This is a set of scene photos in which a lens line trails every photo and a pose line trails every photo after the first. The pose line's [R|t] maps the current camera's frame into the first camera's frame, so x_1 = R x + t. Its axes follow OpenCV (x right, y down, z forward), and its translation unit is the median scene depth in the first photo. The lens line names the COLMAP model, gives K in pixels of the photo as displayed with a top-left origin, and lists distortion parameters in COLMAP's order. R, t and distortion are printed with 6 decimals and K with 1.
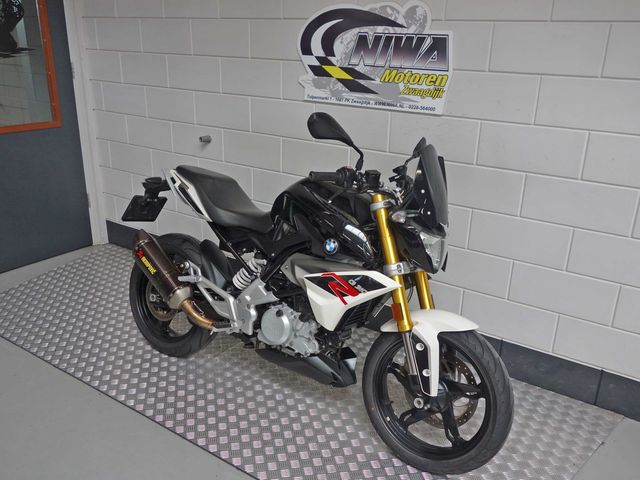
lens RADIAL K [[563.9, 0, 314.6], [0, 563.9, 242.1], [0, 0, 1]] dist [0.011375, -0.014649]
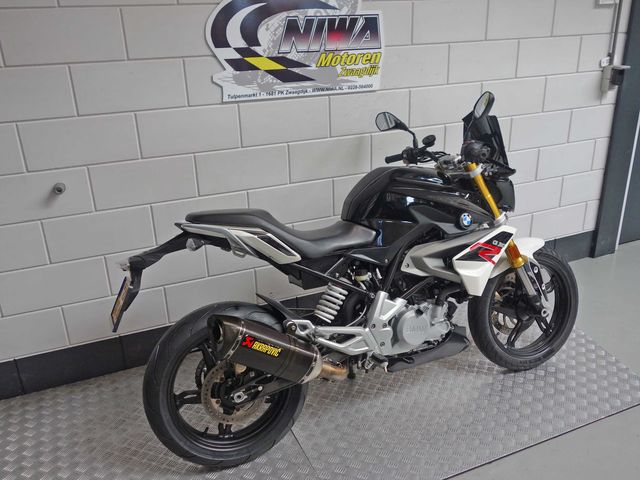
lens RADIAL K [[563.9, 0, 319.6], [0, 563.9, 240.9], [0, 0, 1]] dist [0.011375, -0.014649]
pose [[0.532692, -0.347716, 0.771578, -0.741119], [0.332900, 0.924293, 0.186706, -0.192796], [-0.778085, 0.157402, 0.608118, 0.468558]]
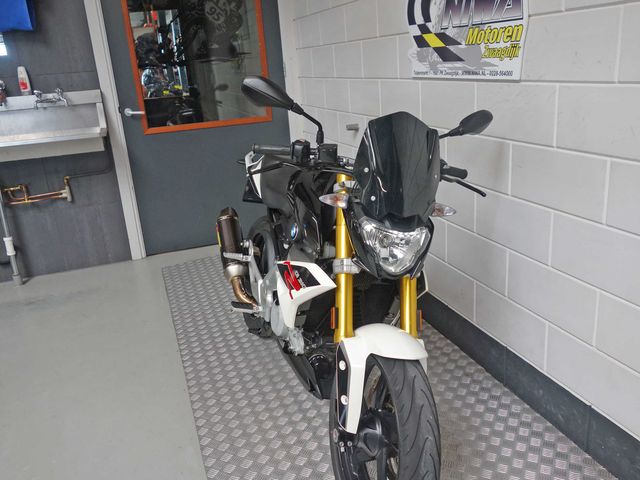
lens RADIAL K [[563.9, 0, 316.3], [0, 563.9, 241.7], [0, 0, 1]] dist [0.011375, -0.014649]
pose [[0.793701, 0.105688, -0.599057, 0.467734], [-0.117436, 0.992888, 0.019575, 0.001524], [0.596865, 0.054814, 0.800467, 0.254046]]
